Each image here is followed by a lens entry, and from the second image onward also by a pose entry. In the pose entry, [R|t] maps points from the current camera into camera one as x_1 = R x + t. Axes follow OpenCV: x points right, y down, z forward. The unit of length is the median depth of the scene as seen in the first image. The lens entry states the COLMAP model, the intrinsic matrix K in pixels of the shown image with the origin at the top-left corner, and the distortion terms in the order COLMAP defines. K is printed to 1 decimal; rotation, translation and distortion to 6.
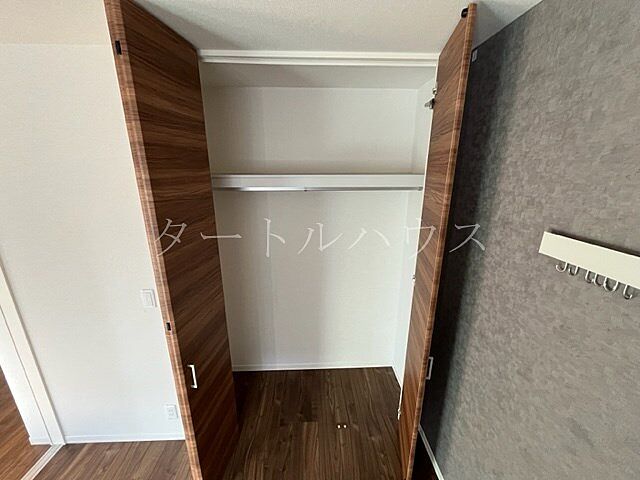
lens RADIAL K [[258.3, 0, 321.3], [0, 258.3, 241.0], [0, 0, 1]] dist [-0.008446, 0.000172]
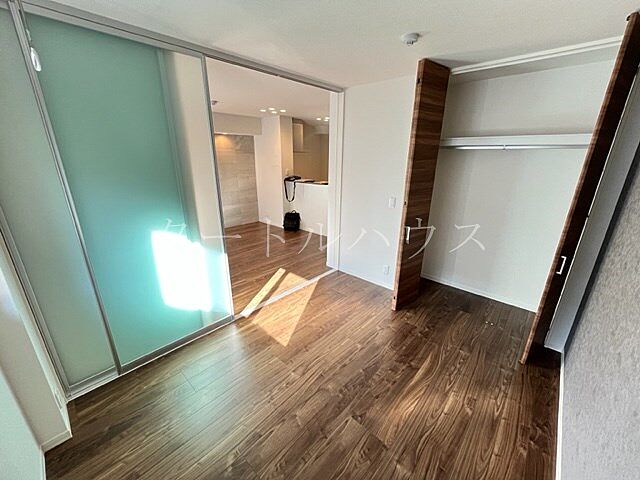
lens RADIAL K [[258.3, 0, 320.4], [0, 258.3, 239.9], [0, 0, 1]] dist [-0.008446, 0.000172]
pose [[0.704630, 0.224141, -0.673244, 0.359878], [-0.201740, 0.972926, 0.112768, 0.416363], [0.680292, 0.056361, 0.730771, -0.865116]]
